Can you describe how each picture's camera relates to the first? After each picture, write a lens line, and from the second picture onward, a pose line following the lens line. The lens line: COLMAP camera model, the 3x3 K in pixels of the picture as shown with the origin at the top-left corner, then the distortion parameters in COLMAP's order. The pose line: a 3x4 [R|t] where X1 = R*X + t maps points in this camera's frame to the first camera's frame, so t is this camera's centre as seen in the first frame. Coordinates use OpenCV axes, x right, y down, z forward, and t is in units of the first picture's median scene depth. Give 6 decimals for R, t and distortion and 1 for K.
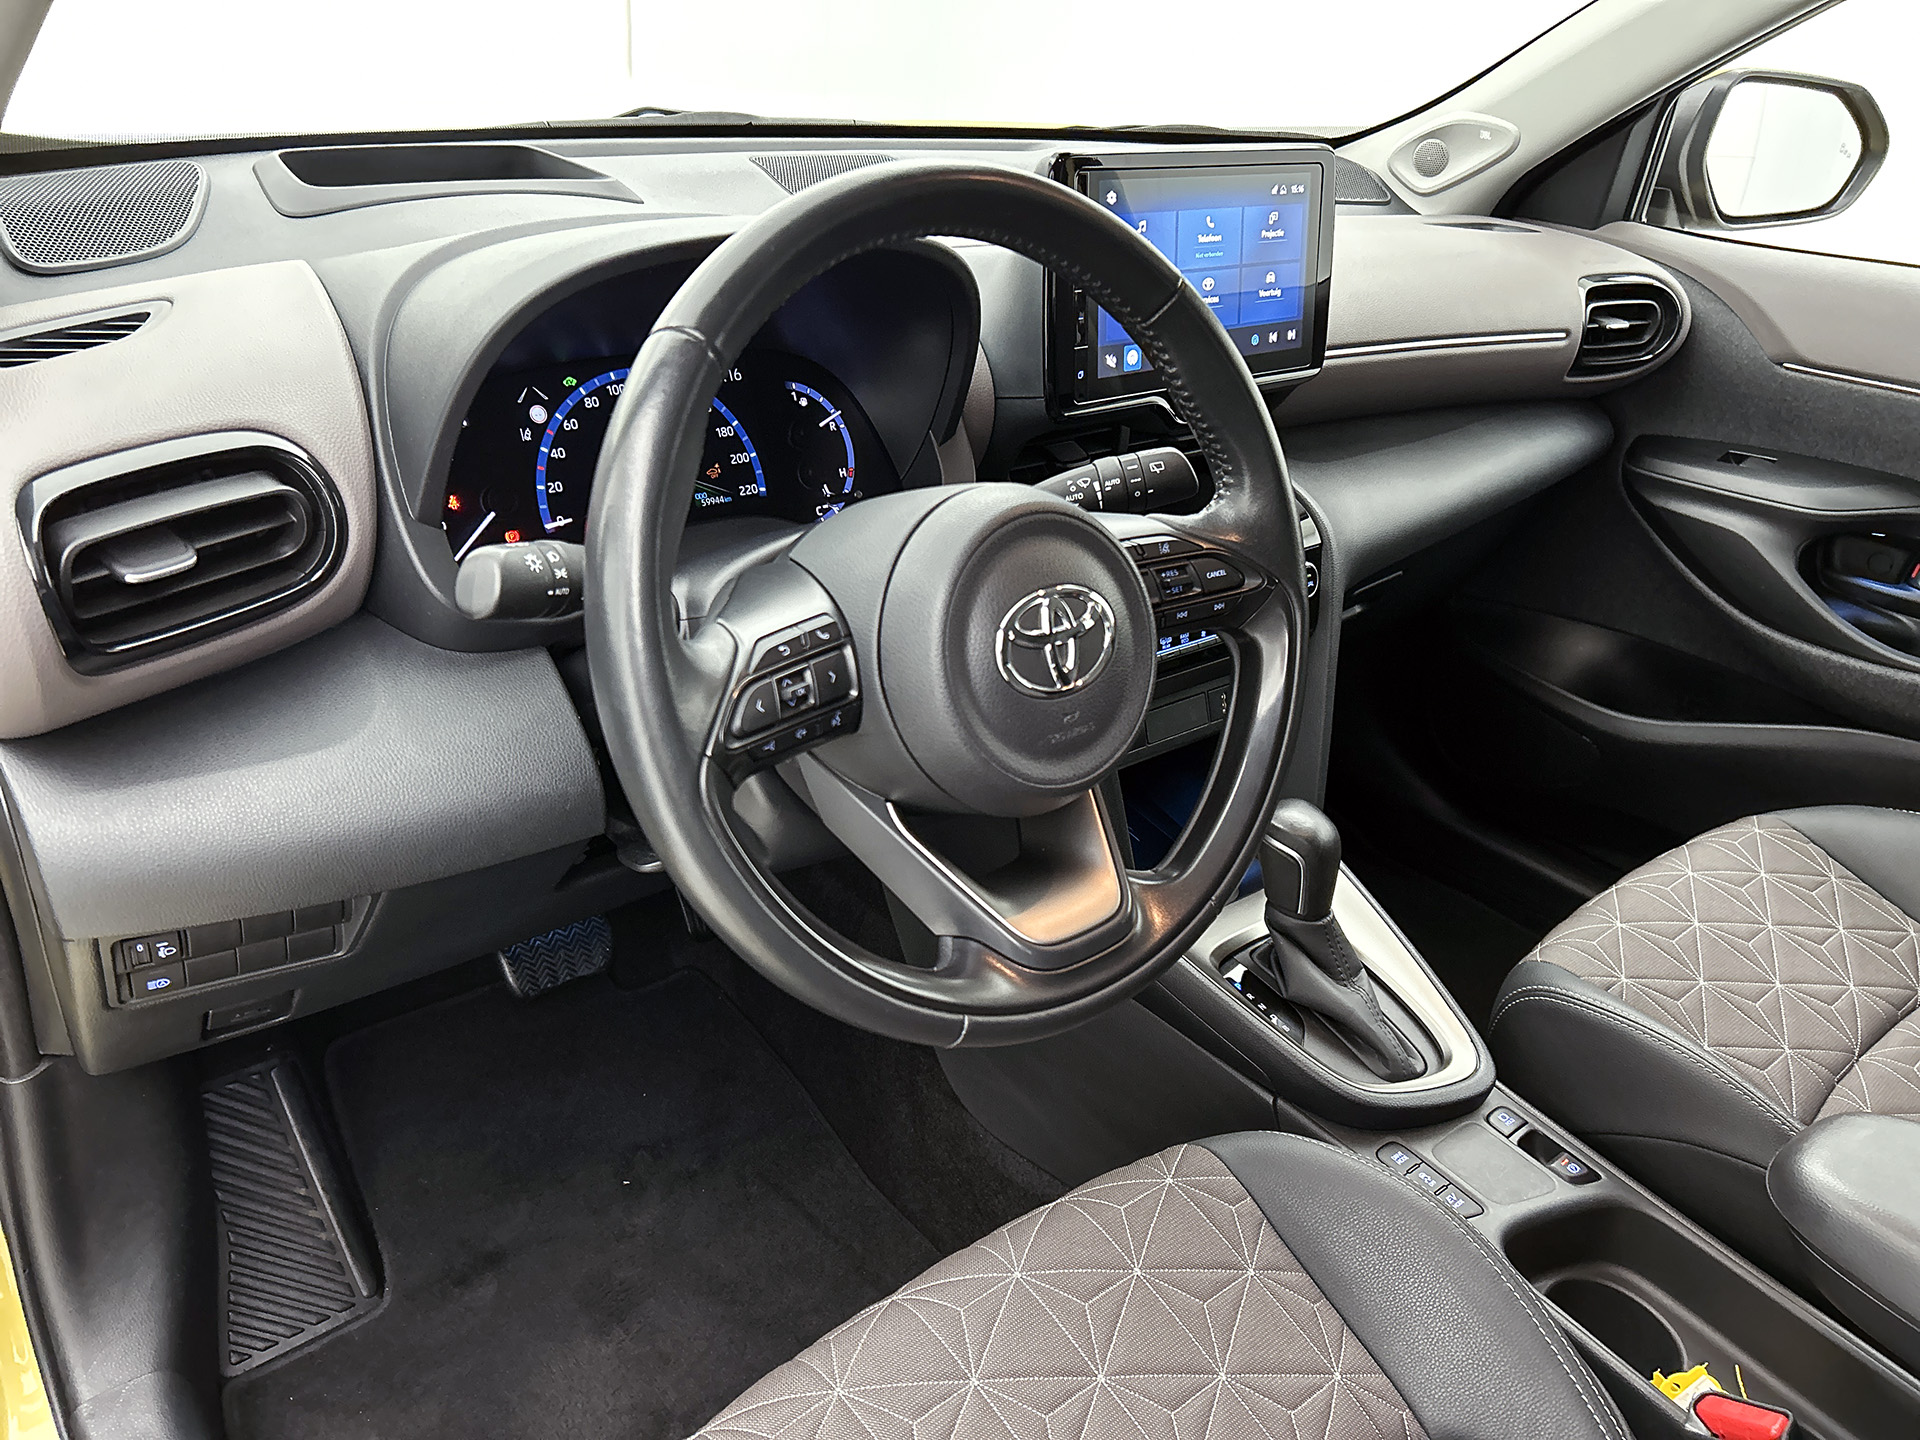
lens RADIAL K [[1458.2, 0, 960.0], [0, 1458.2, 720.0], [0, 0, 1]] dist [0.037584, -0.036598]
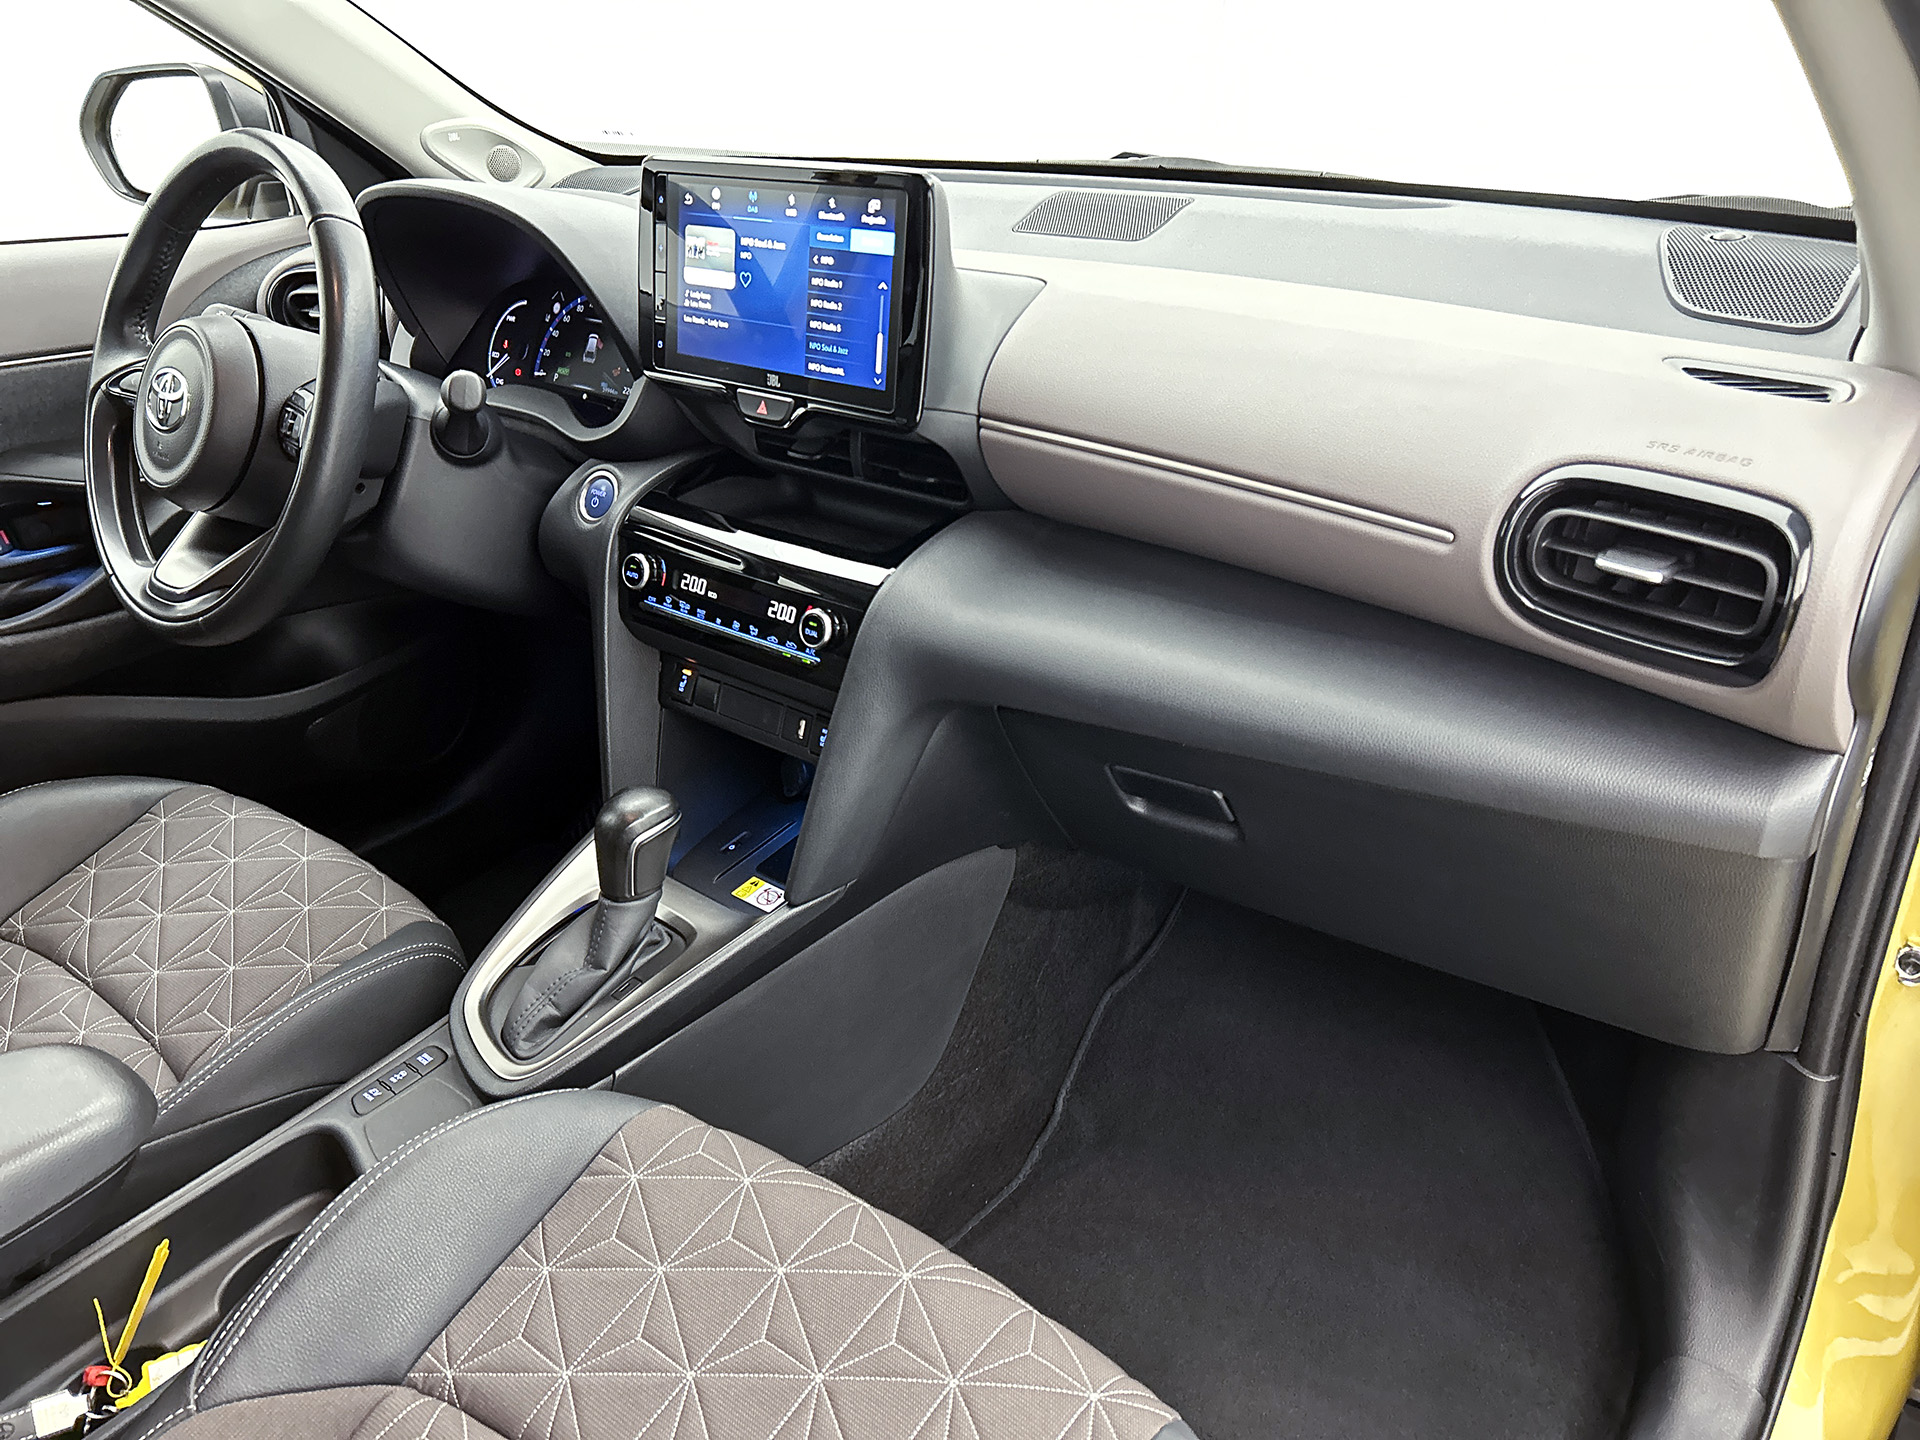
lens RADIAL K [[1458.2, 0, 960.0], [0, 1458.2, 720.0], [0, 0, 1]] dist [0.037584, -0.036598]
pose [[0.195784, 0.356612, -0.913508, 1.413129], [-0.420202, 0.872191, 0.250425, -0.395881], [0.886058, 0.334828, 0.320611, 1.005448]]
